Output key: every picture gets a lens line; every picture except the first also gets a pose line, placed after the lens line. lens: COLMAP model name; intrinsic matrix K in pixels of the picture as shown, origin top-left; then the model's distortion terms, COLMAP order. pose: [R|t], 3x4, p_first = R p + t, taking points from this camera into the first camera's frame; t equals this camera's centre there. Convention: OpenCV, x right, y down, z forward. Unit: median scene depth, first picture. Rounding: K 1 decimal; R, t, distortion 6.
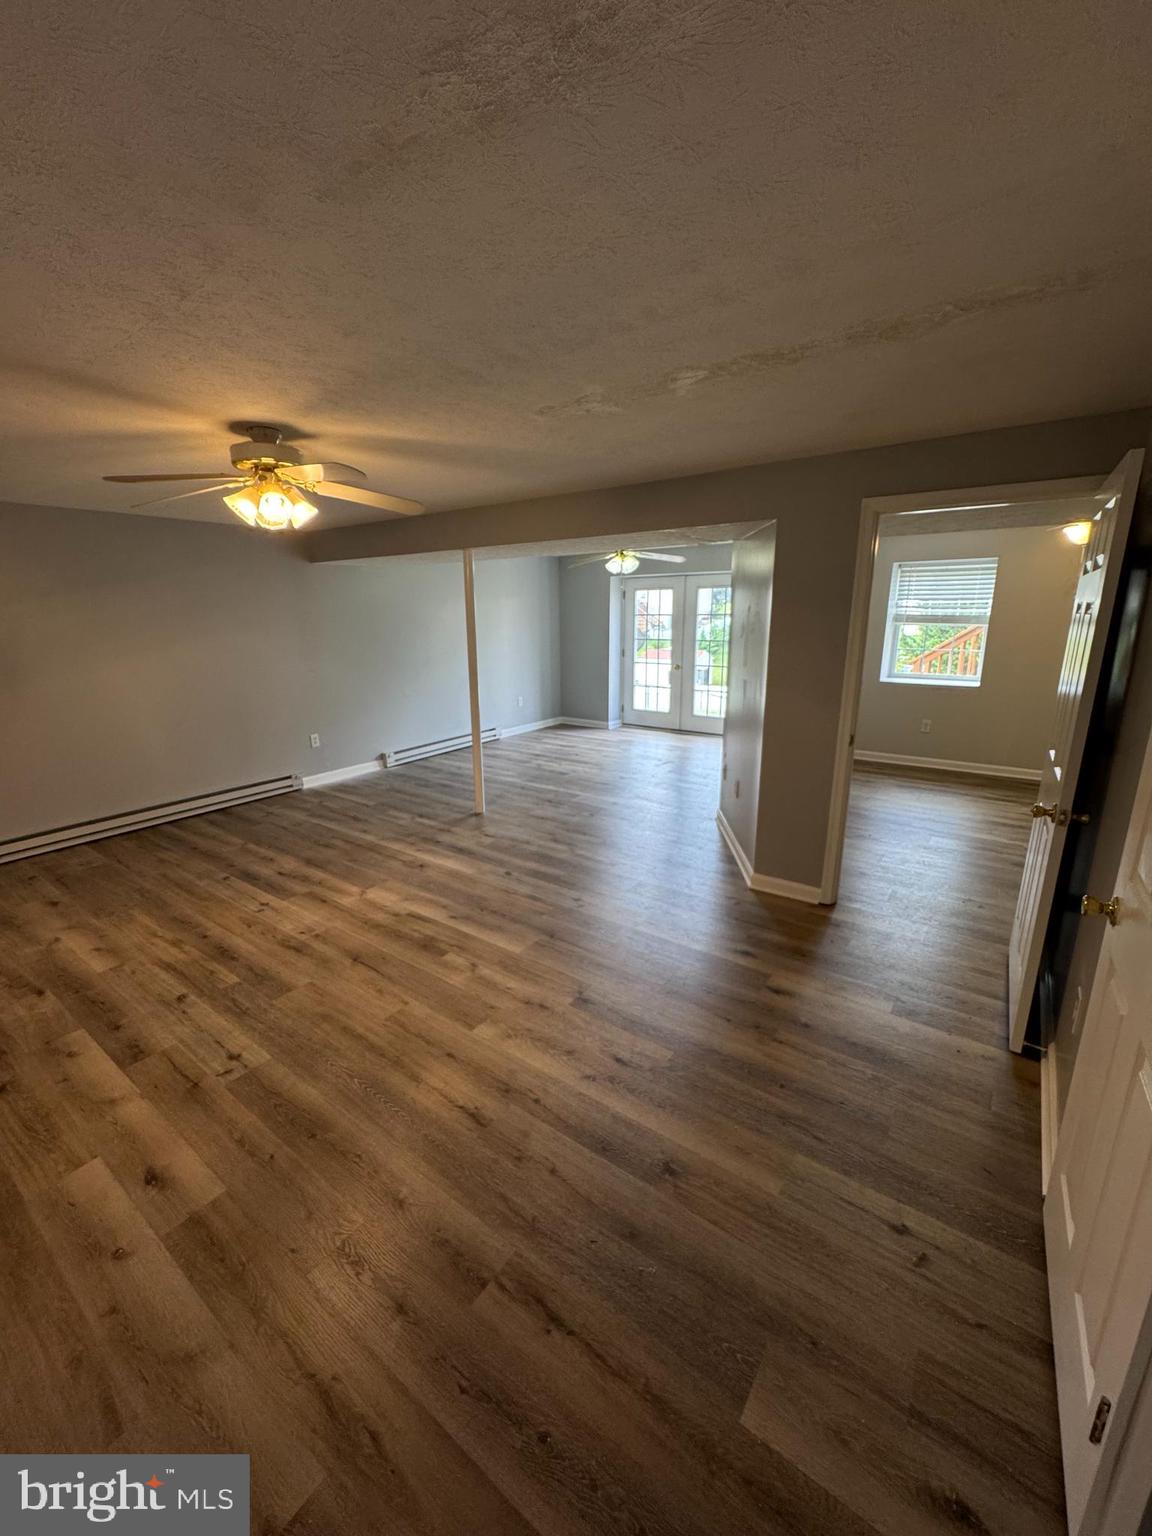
lens RADIAL K [[613.0, 0, 570.8], [0, 613.0, 769.5], [0, 0, 1]] dist [-0.004181, -0.000184]
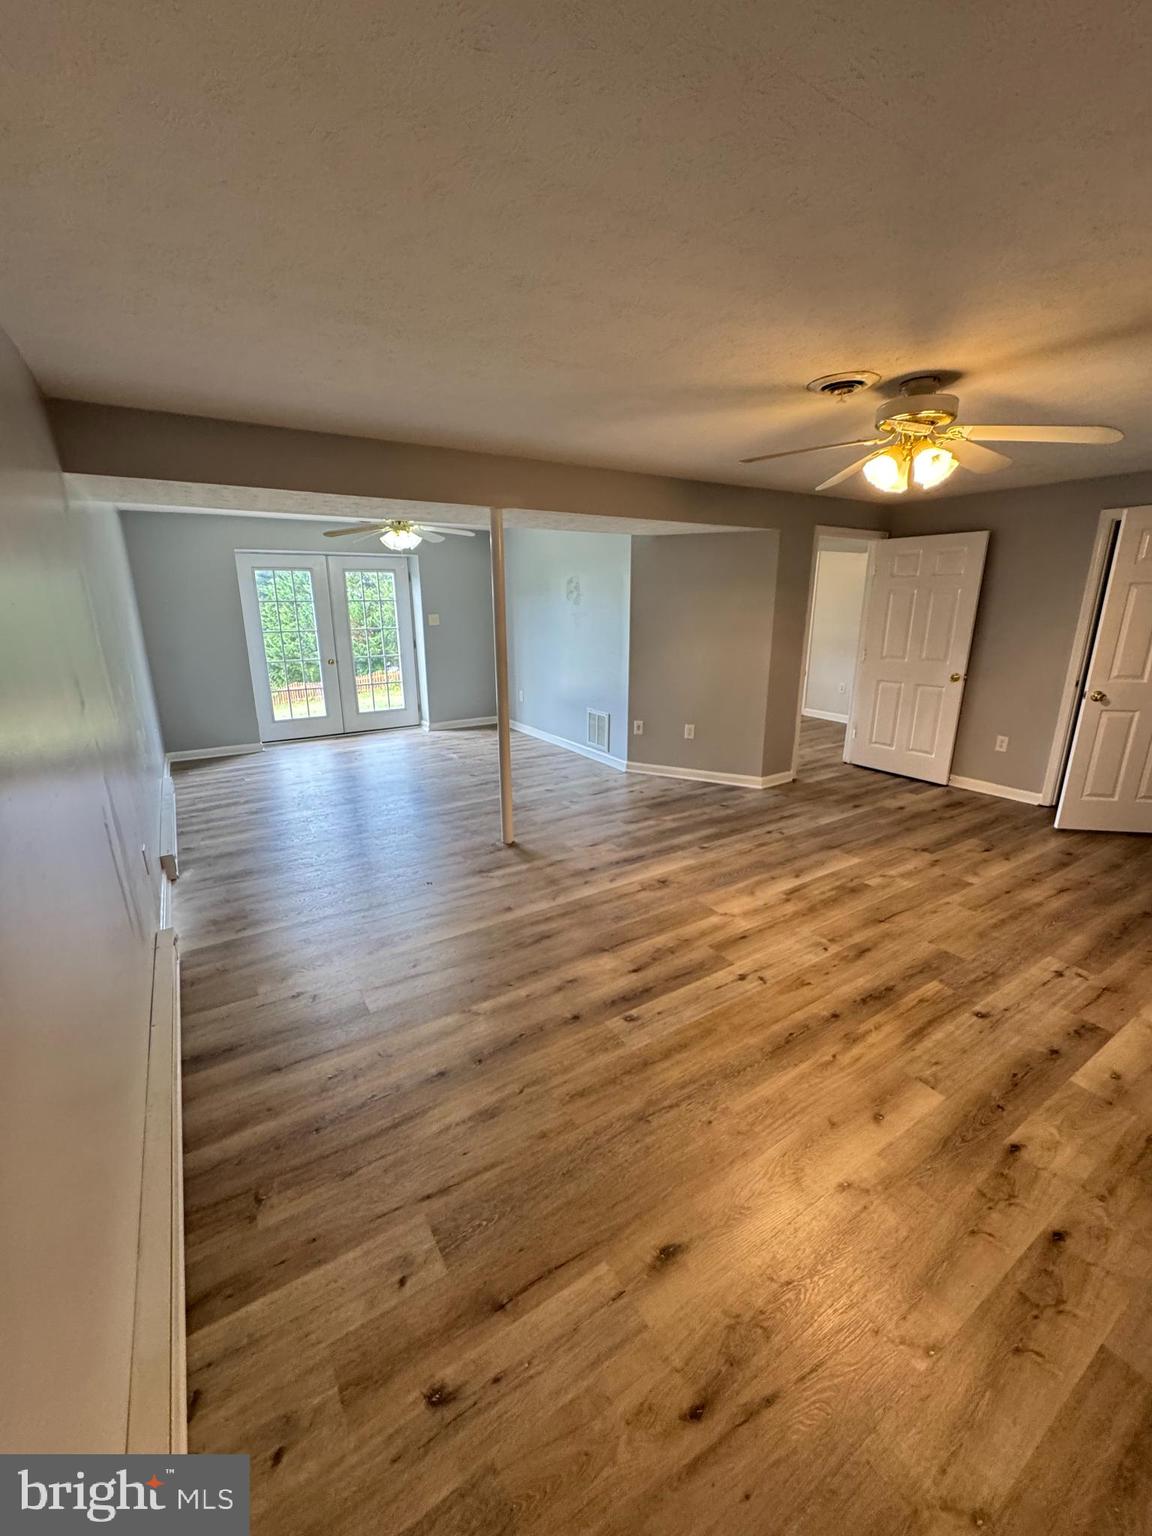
lens RADIAL K [[613.0, 0, 570.1], [0, 613.0, 771.4], [0, 0, 1]] dist [-0.004181, -0.000184]
pose [[0.367165, -0.243268, 0.897781, -1.196663], [0.234235, 0.958271, 0.163864, -0.191471], [-0.900180, 0.150127, 0.408825, 0.856064]]
